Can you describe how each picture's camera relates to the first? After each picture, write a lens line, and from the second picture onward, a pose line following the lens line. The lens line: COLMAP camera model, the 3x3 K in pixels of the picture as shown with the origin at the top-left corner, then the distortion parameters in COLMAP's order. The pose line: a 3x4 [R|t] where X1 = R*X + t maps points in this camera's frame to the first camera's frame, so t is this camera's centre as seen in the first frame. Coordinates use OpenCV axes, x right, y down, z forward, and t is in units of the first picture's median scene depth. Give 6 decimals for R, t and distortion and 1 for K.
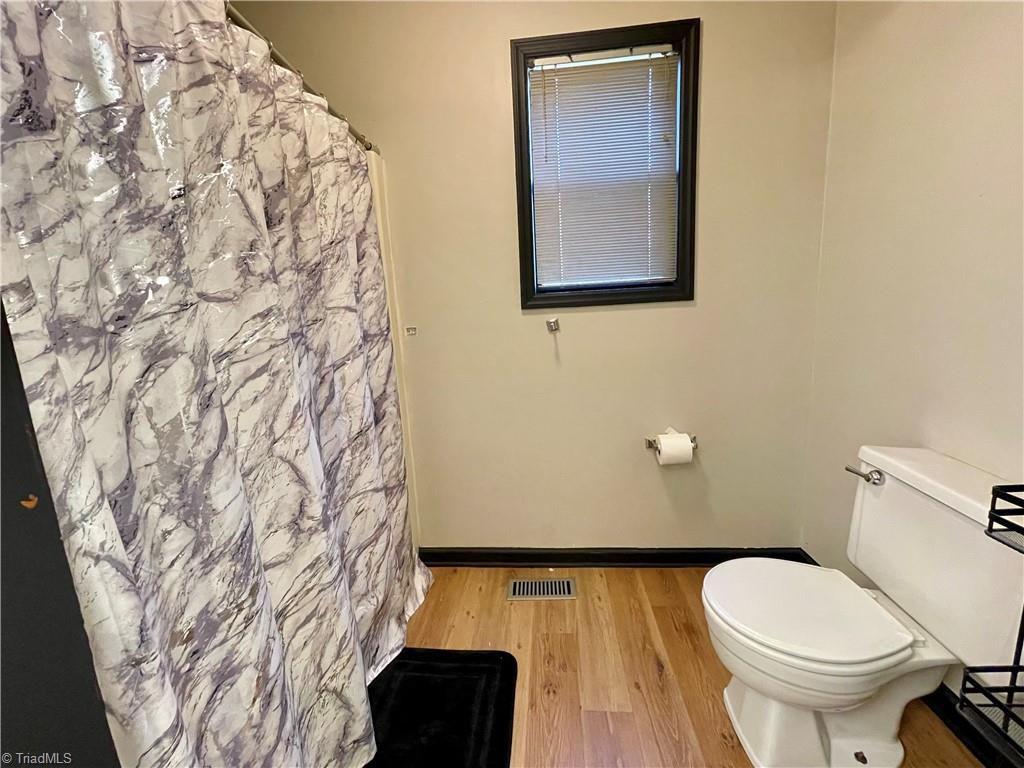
lens RADIAL K [[409.8, 0, 512.0], [0, 409.8, 384.0], [0, 0, 1]] dist [0.000642, 0.000281]
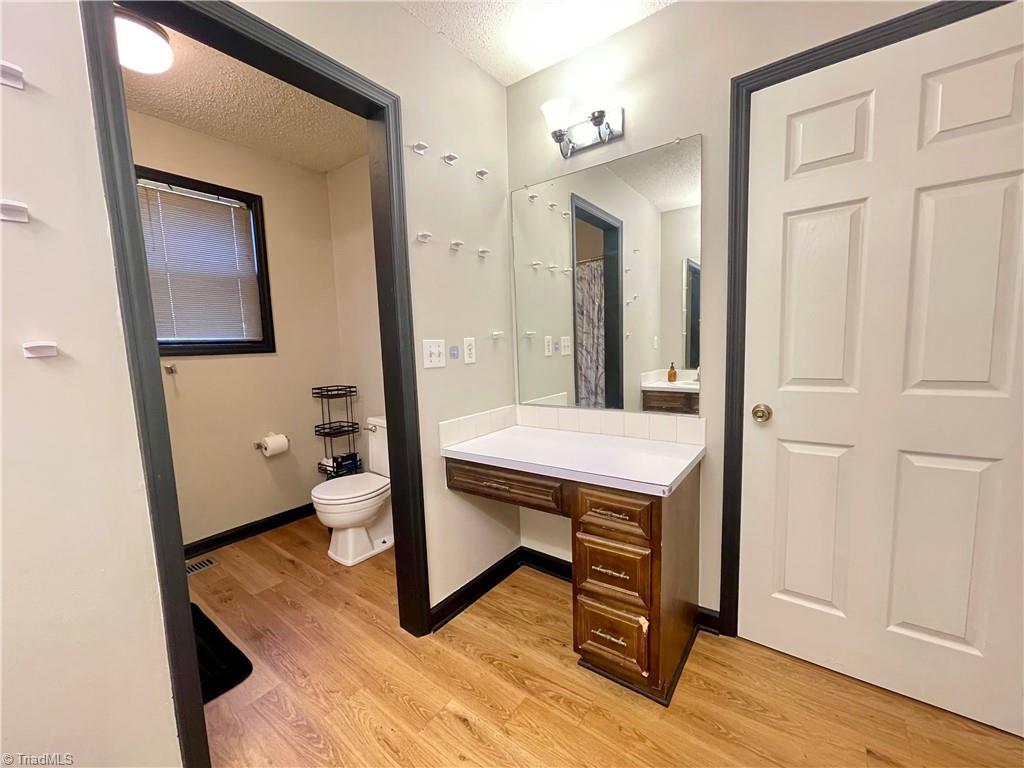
lens RADIAL K [[409.8, 0, 512.0], [0, 409.8, 384.0], [0, 0, 1]] dist [0.000642, 0.000281]
pose [[0.517497, -0.055705, 0.853870, -0.525448], [0.148789, 0.988535, -0.025685, 0.115441], [-0.842649, 0.140338, 0.519853, -0.697847]]
